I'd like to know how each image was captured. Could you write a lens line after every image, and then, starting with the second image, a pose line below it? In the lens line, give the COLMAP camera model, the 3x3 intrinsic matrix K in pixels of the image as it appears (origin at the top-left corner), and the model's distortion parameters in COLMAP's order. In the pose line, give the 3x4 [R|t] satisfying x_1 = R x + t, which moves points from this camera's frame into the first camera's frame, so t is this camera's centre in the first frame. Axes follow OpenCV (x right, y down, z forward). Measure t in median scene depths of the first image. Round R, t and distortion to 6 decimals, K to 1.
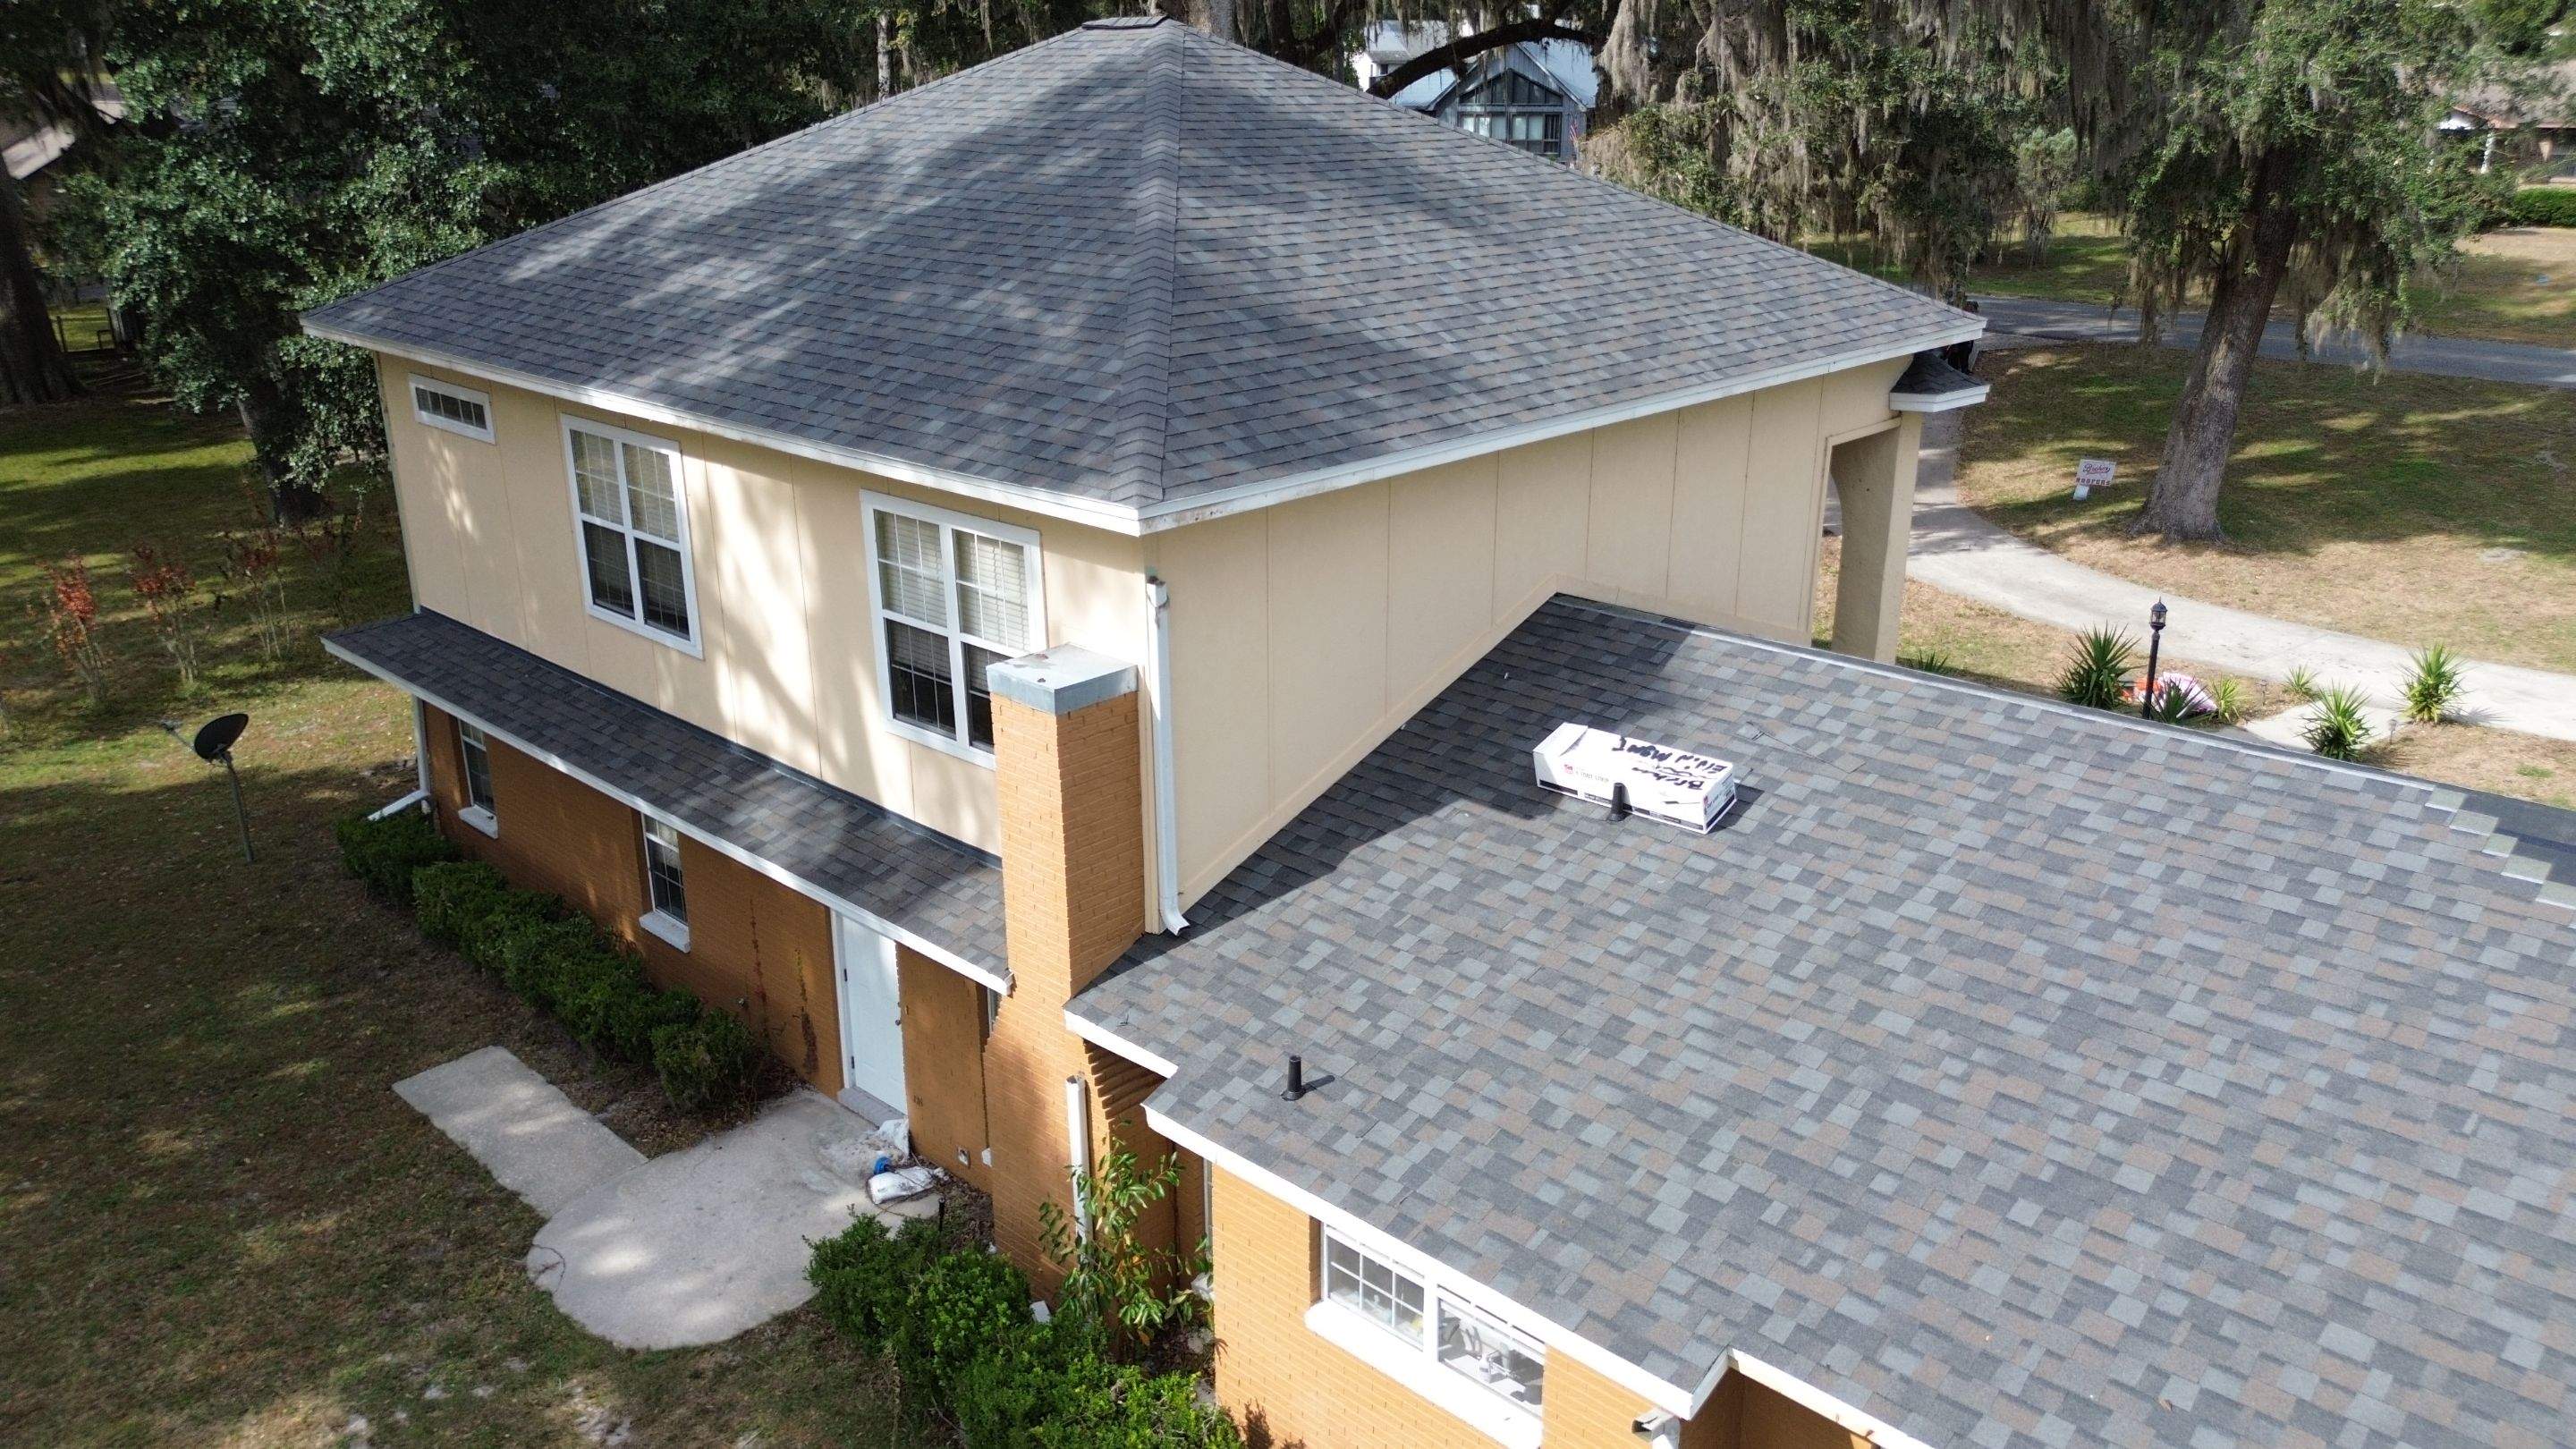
lens RADIAL K [[1832.9, 0, 1300.1], [0, 1832.9, 716.6], [0, 0, 1]] dist [0.069519, -0.066757]
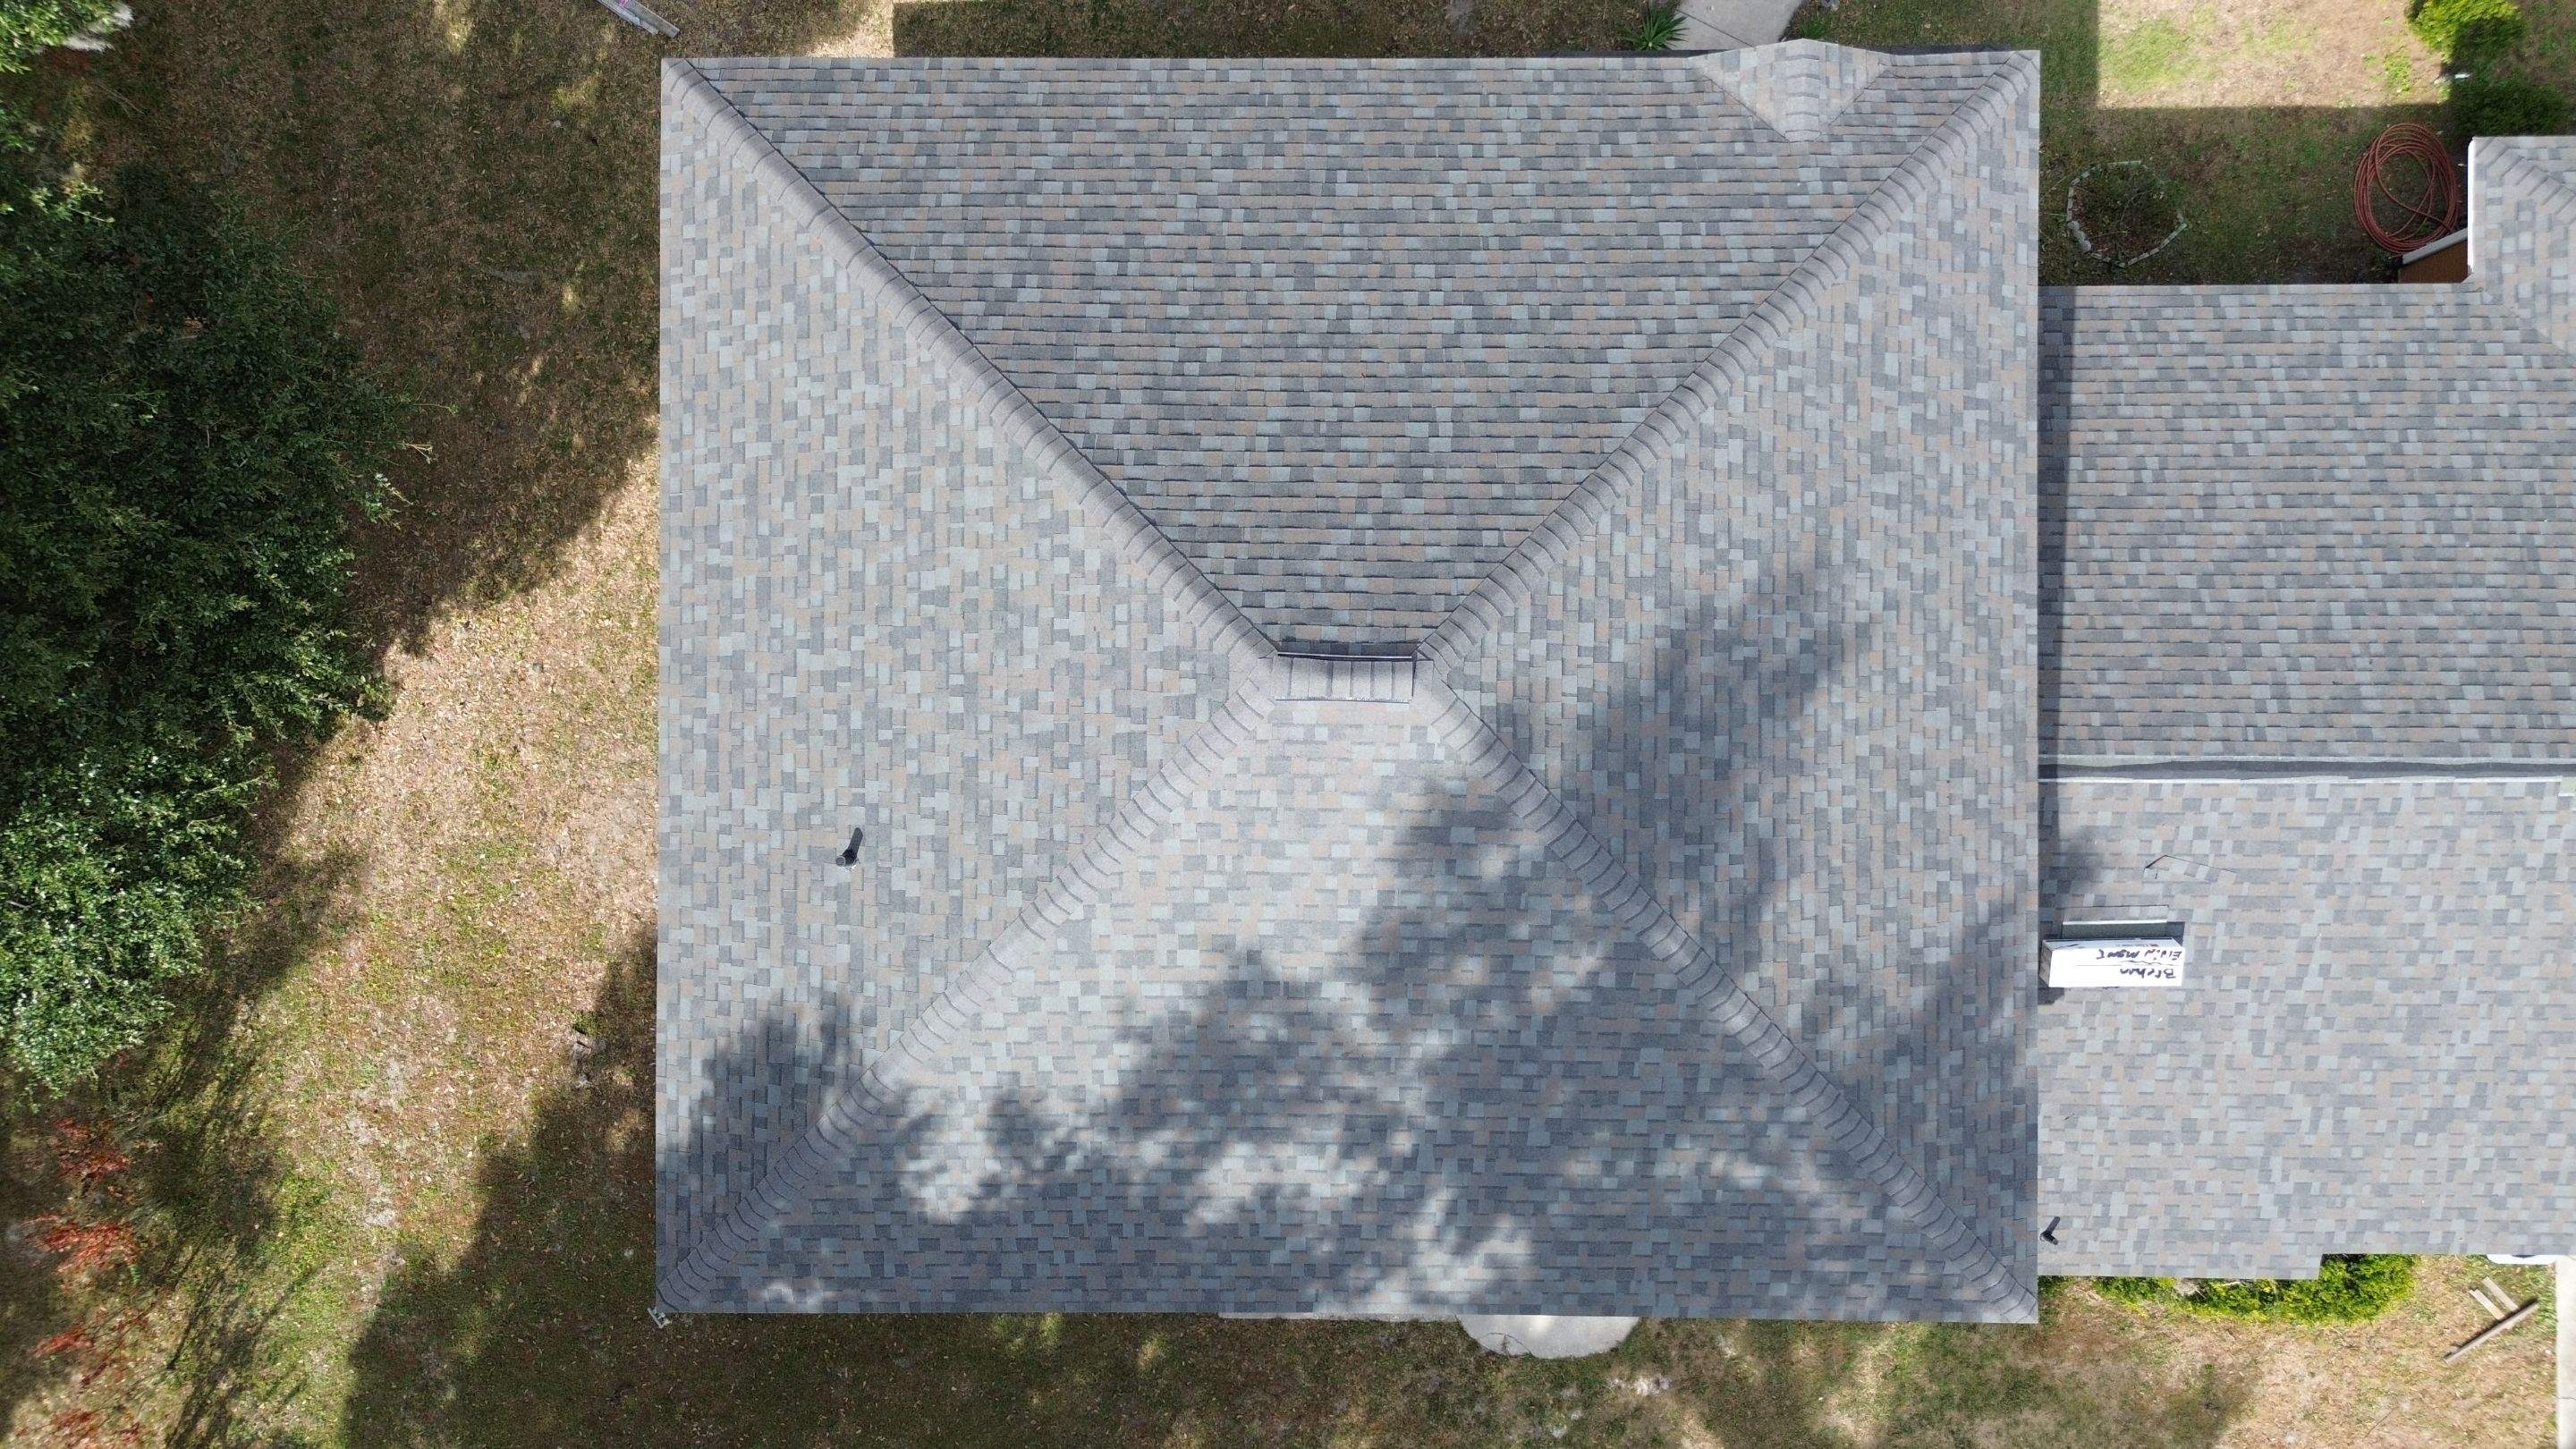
lens RADIAL K [[1832.9, 0, 1300.1], [0, 1832.9, 716.6], [0, 0, 1]] dist [0.069519, -0.066757]
pose [[0.732127, -0.681160, -0.003388, -0.127802], [0.230166, 0.242702, 0.942401, -1.245366], [-0.641103, -0.690737, 0.334469, 0.816460]]
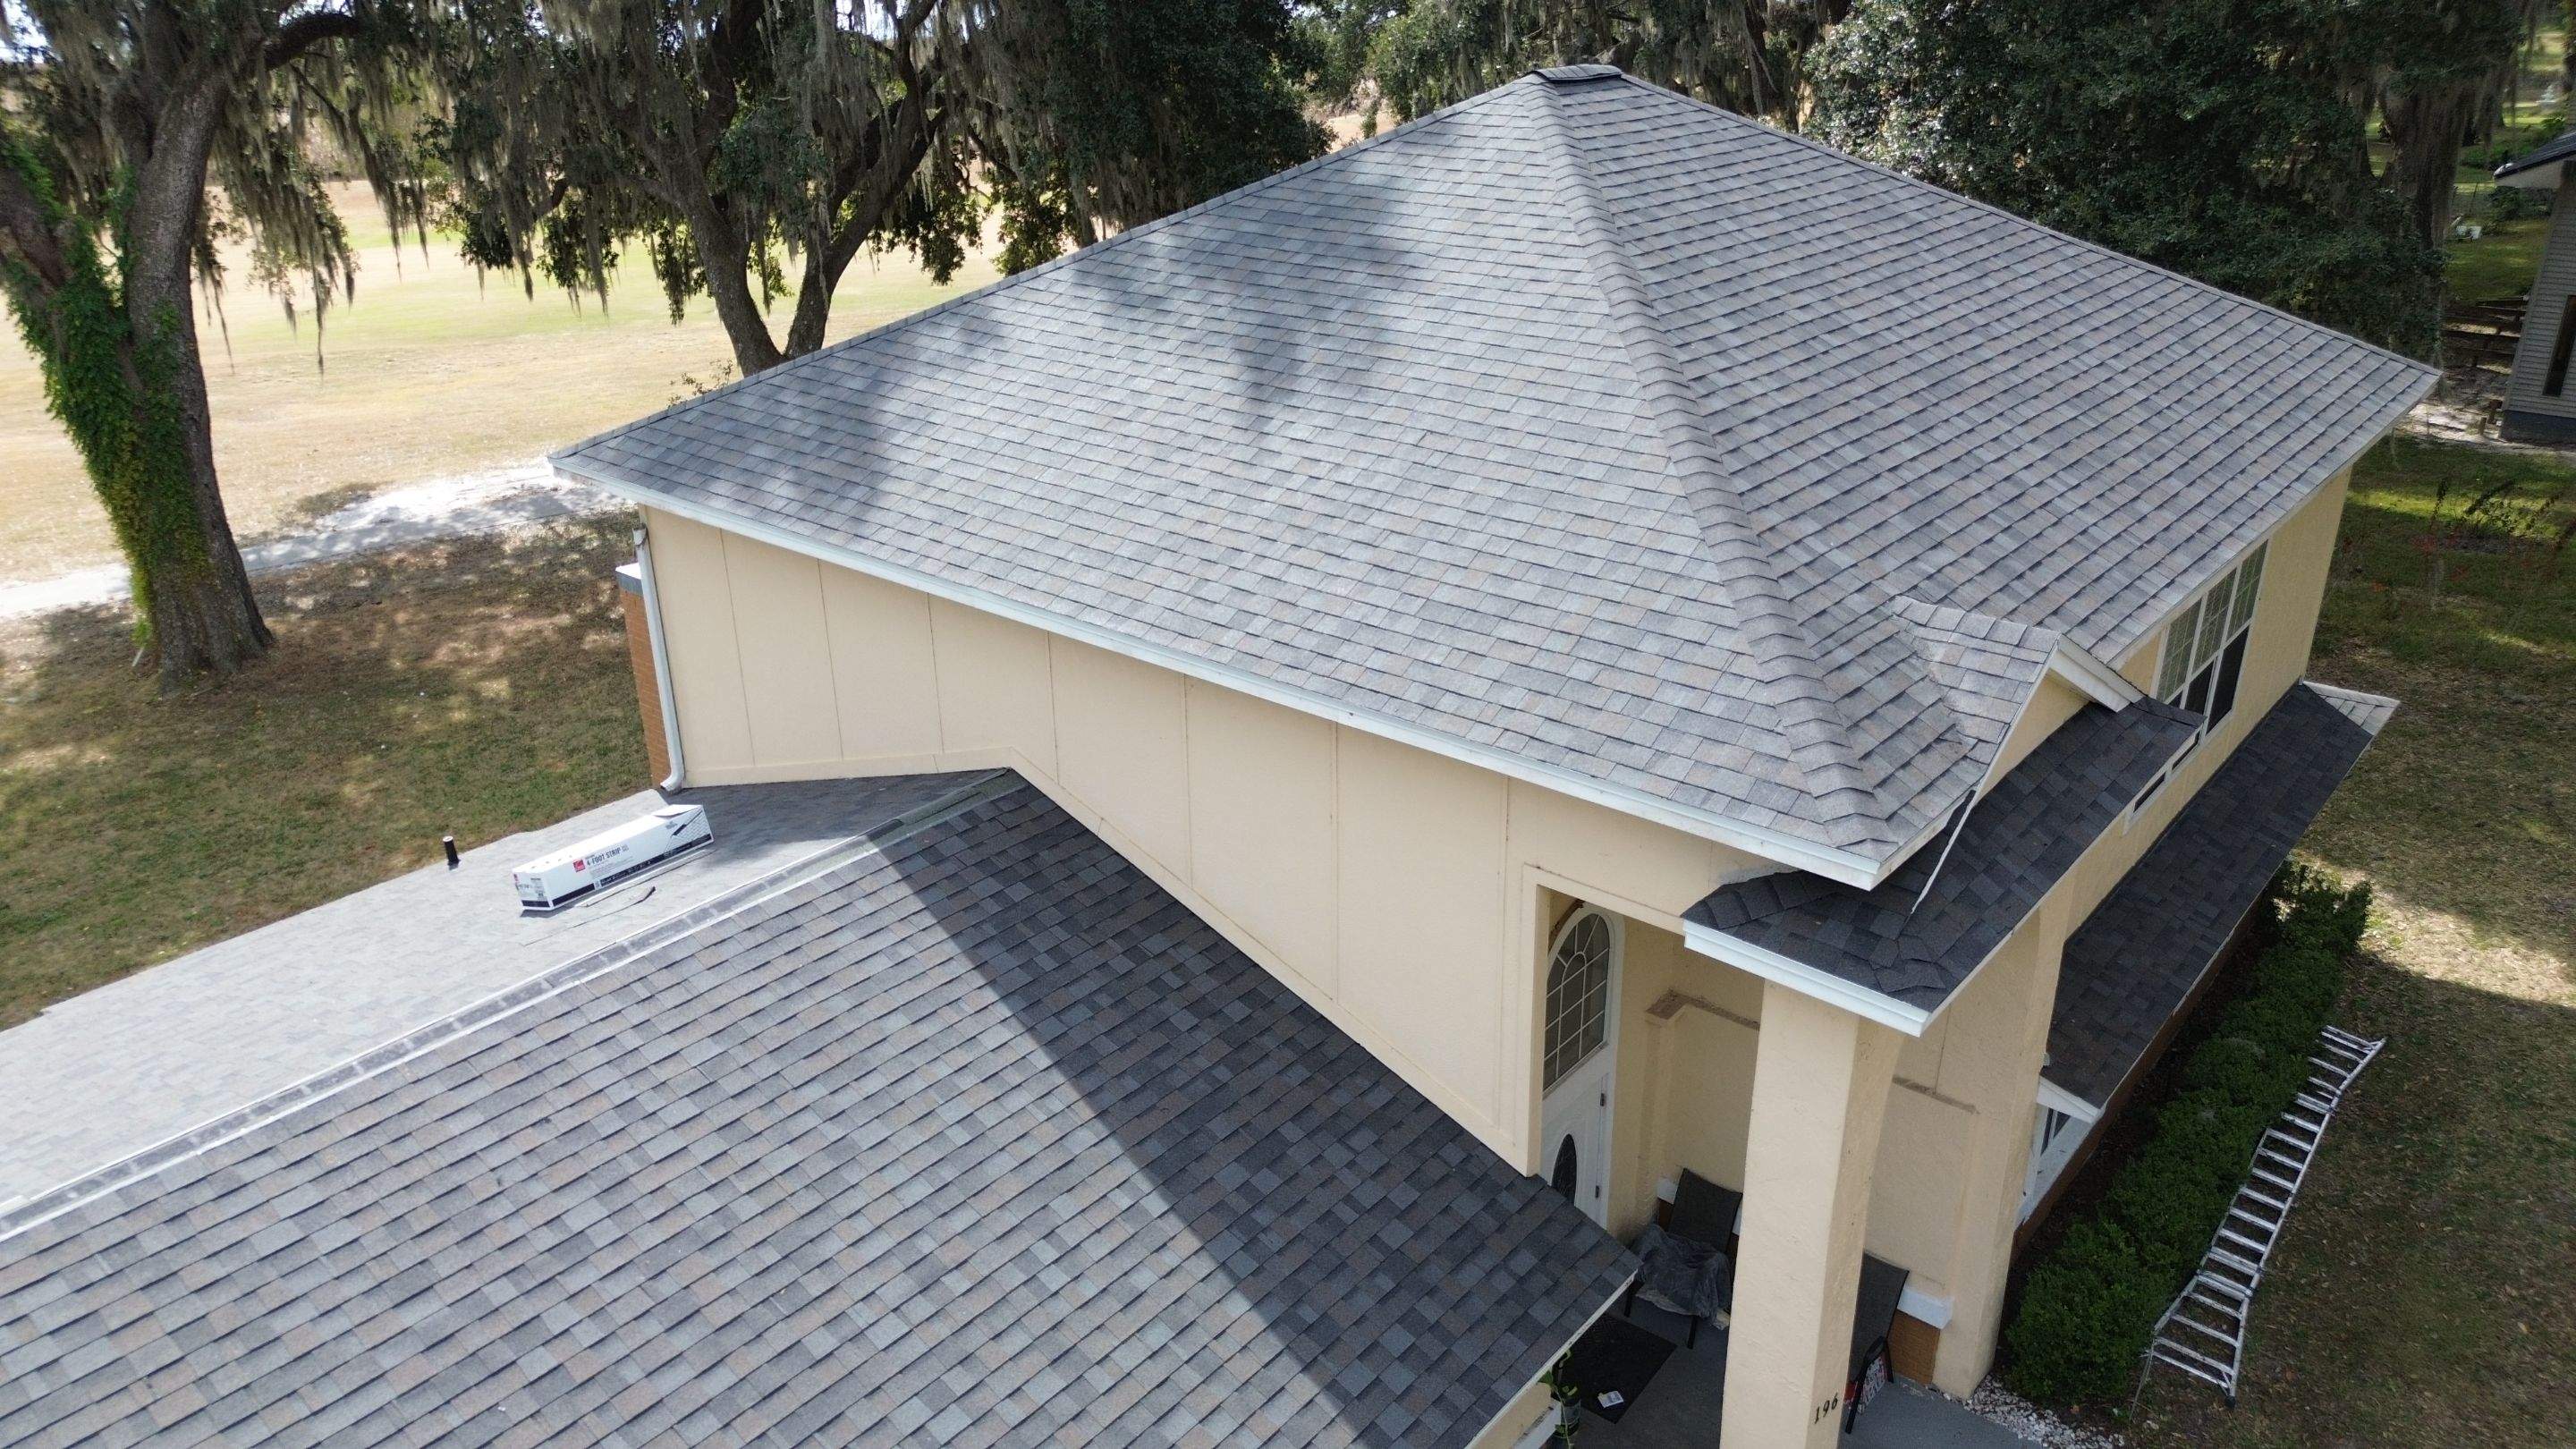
lens RADIAL K [[1831.7, 0, 1294.9], [0, 1831.7, 700.4], [0, 0, 1]] dist [0.075088, -0.061541]
pose [[0.058458, 0.393451, -0.917485, 0.890378], [-0.318710, 0.878317, 0.356347, -0.425746], [0.946048, 0.271580, 0.176741, 0.894723]]
